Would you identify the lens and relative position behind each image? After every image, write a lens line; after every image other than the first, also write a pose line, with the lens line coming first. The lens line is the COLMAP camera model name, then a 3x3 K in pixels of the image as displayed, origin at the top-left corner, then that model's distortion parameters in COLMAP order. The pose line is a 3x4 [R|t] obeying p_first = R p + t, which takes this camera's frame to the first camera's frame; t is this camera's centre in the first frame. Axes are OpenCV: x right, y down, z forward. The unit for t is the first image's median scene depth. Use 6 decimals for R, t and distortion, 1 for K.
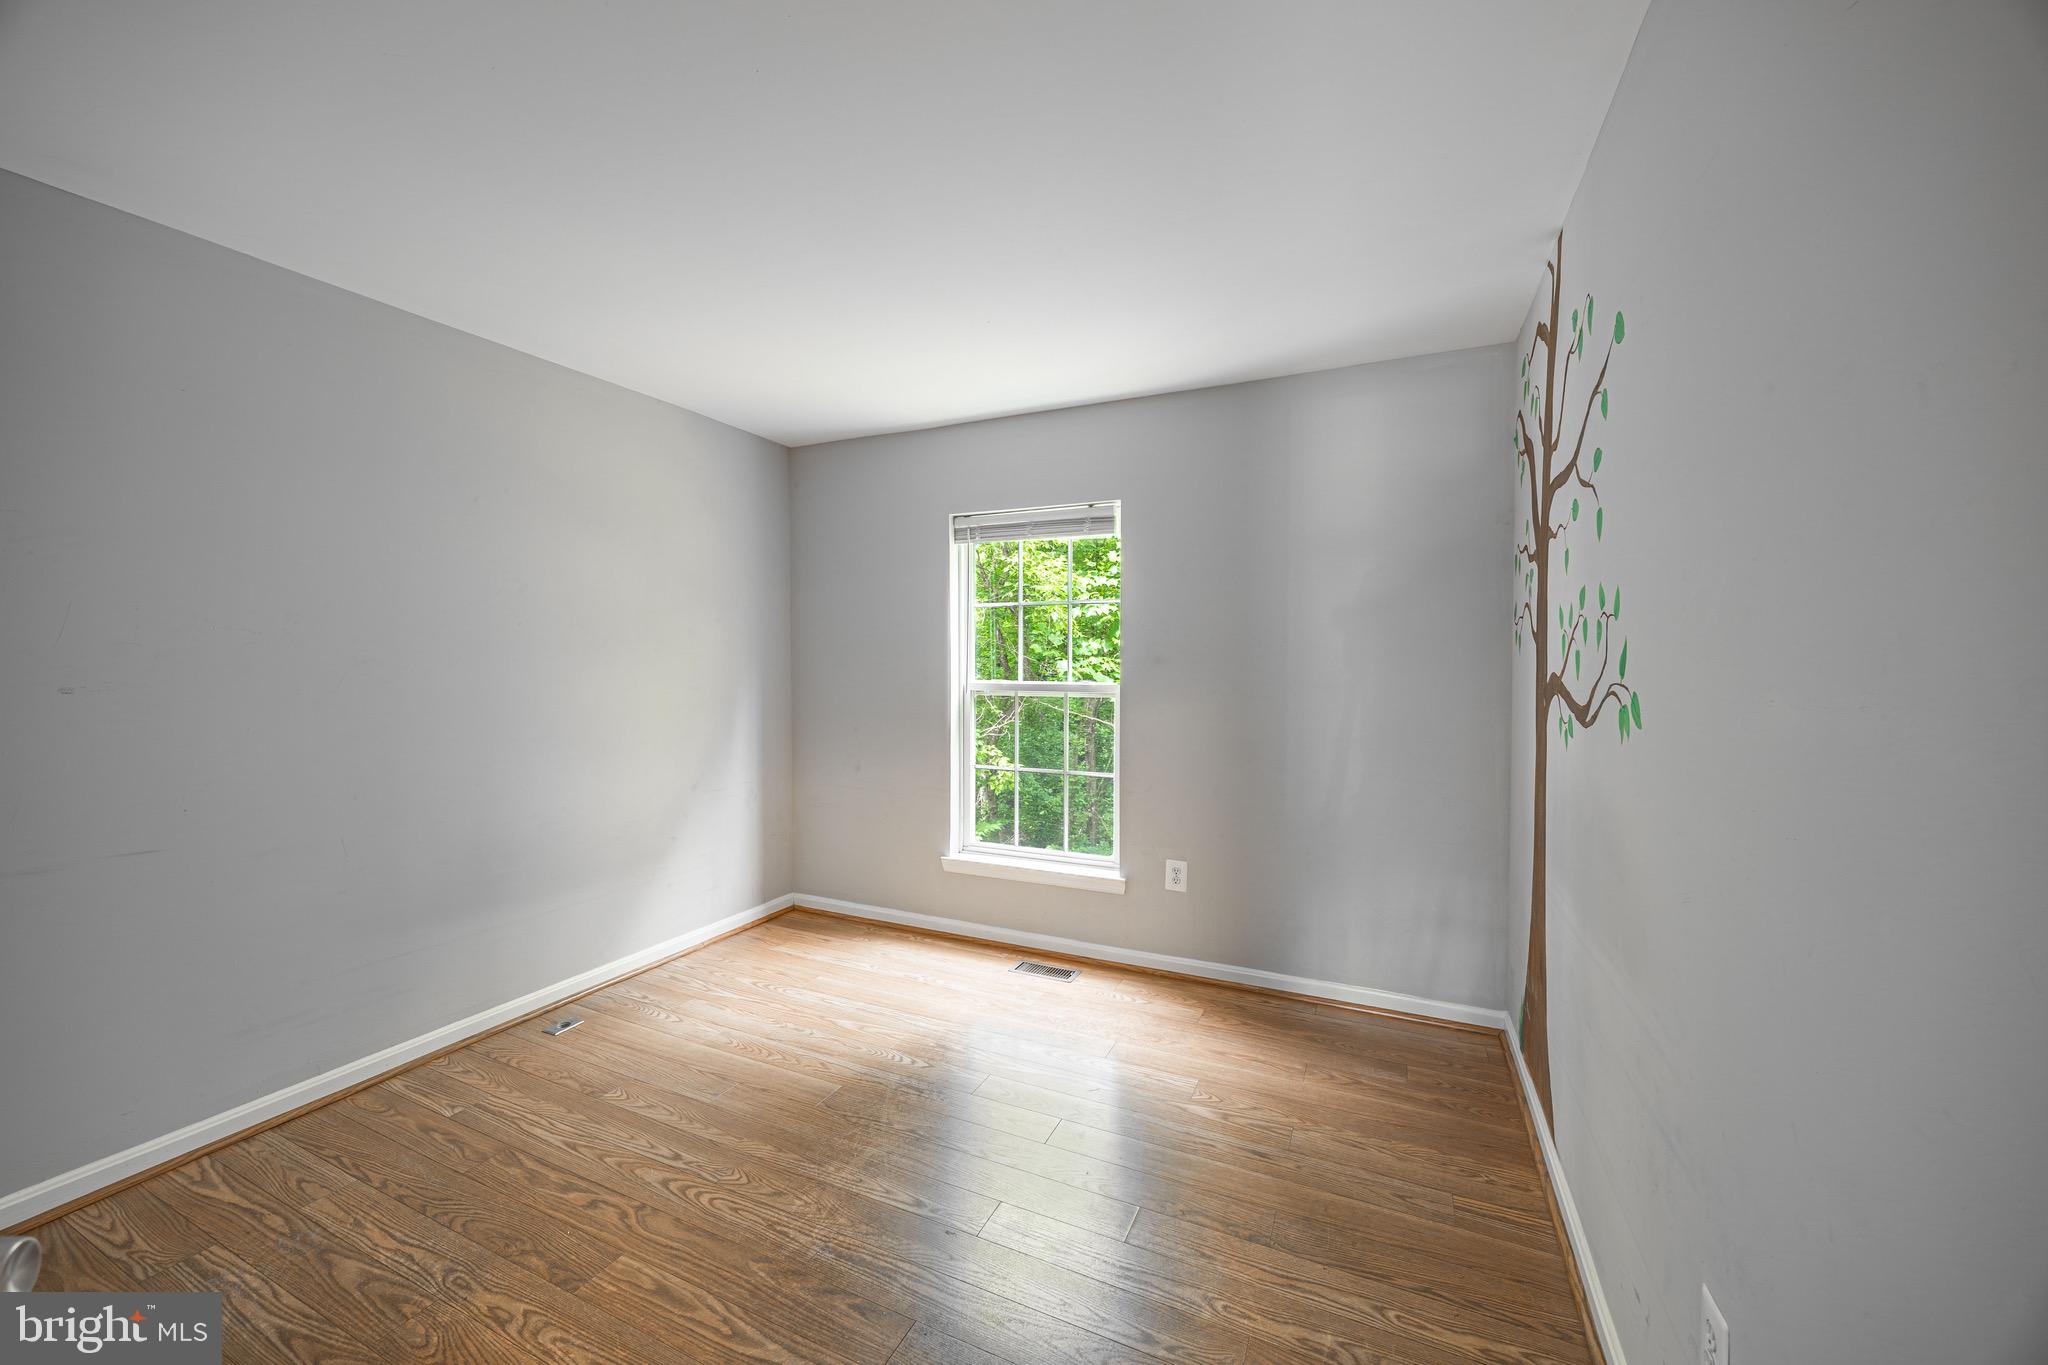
lens RADIAL K [[780.8, 0, 1021.9], [0, 780.8, 682.7], [0, 0, 1]] dist [-0.001912, 0.000036]
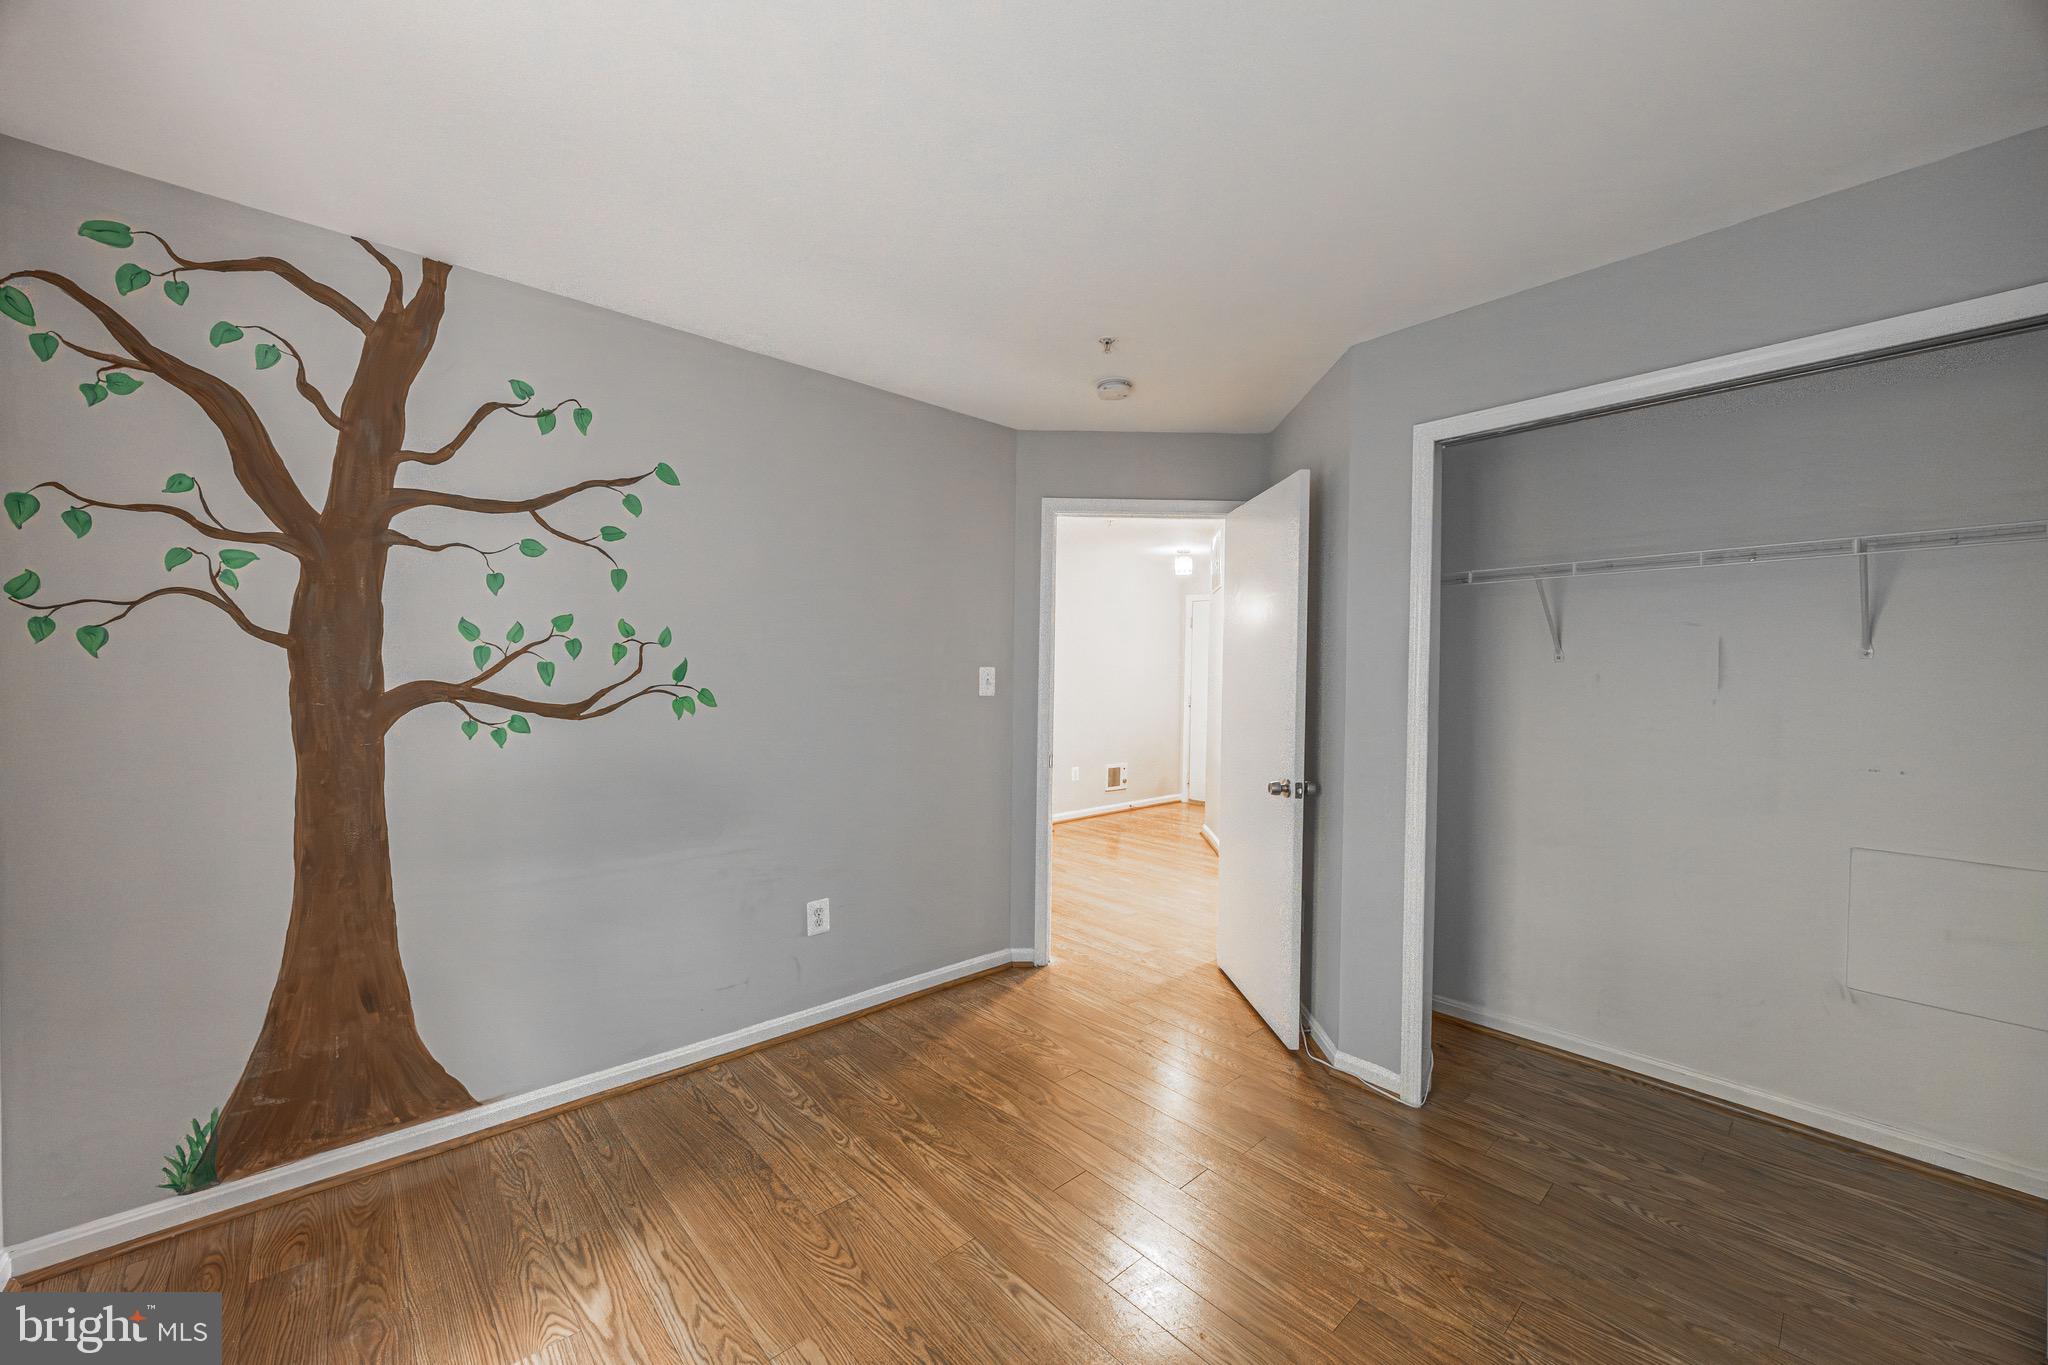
lens RADIAL K [[772.3, 0, 1019.1], [0, 772.3, 687.6], [0, 0, 1]] dist [-0.002109, -0.000092]
pose [[-0.921110, -0.016702, 0.388945, -0.271359], [-0.000046, 0.999084, 0.042794, -0.030639], [-0.389304, 0.039400, -0.920266, 1.032786]]
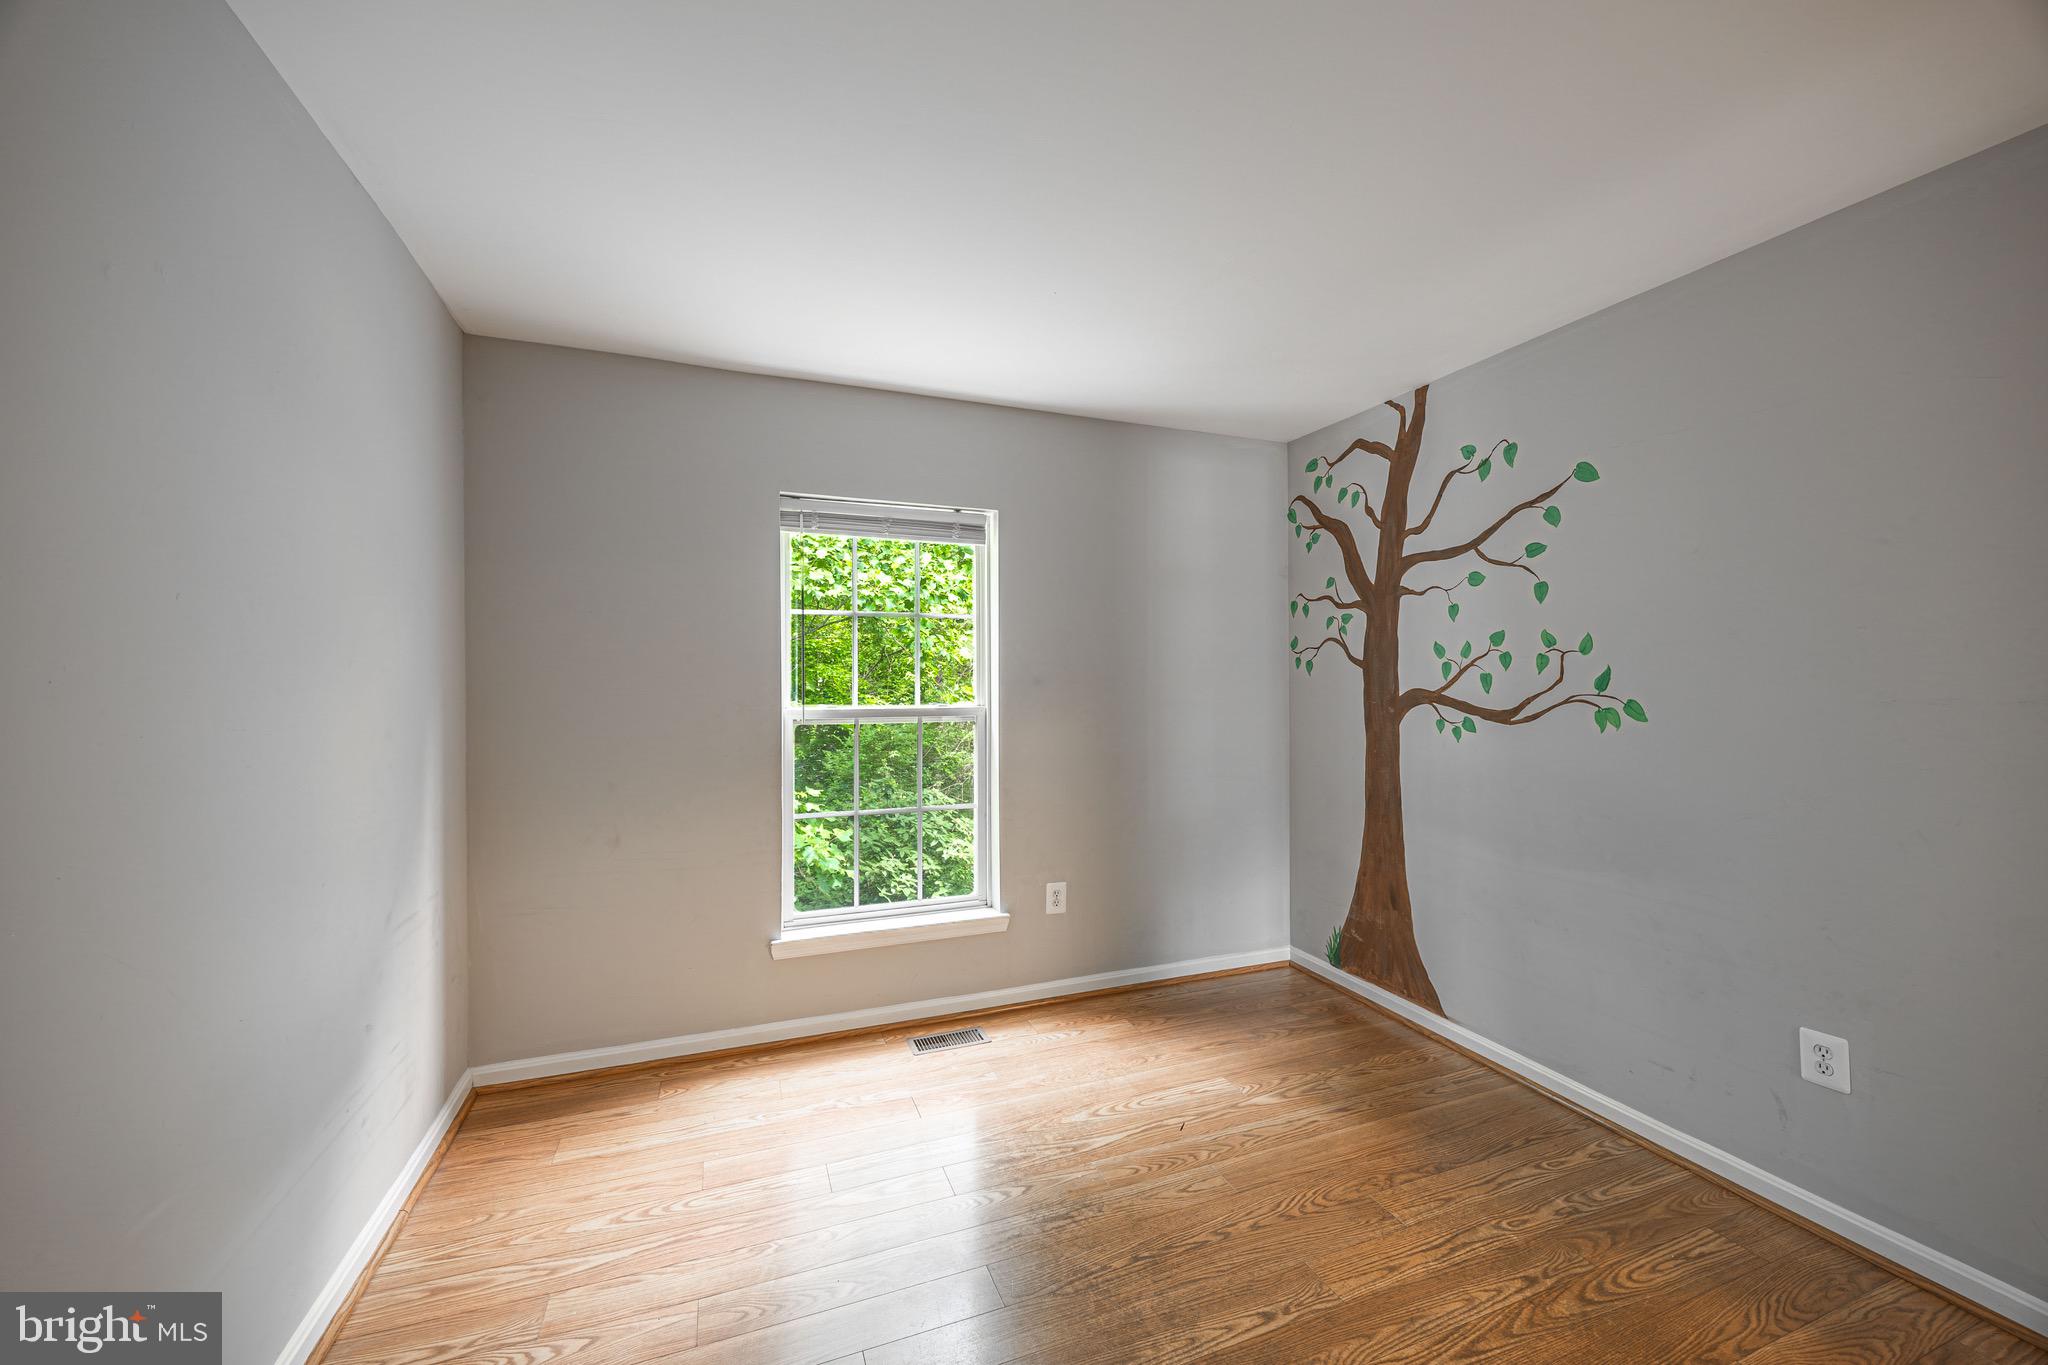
lens RADIAL K [[778.8, 0, 1022.8], [0, 778.8, 685.7], [0, 0, 1]] dist [-0.000540, -0.000274]
pose [[0.690303, -0.008461, 0.723471, -0.542114], [0.021964, 0.999716, -0.009266, -0.013833], [-0.723187, 0.022287, 0.690293, 0.341693]]
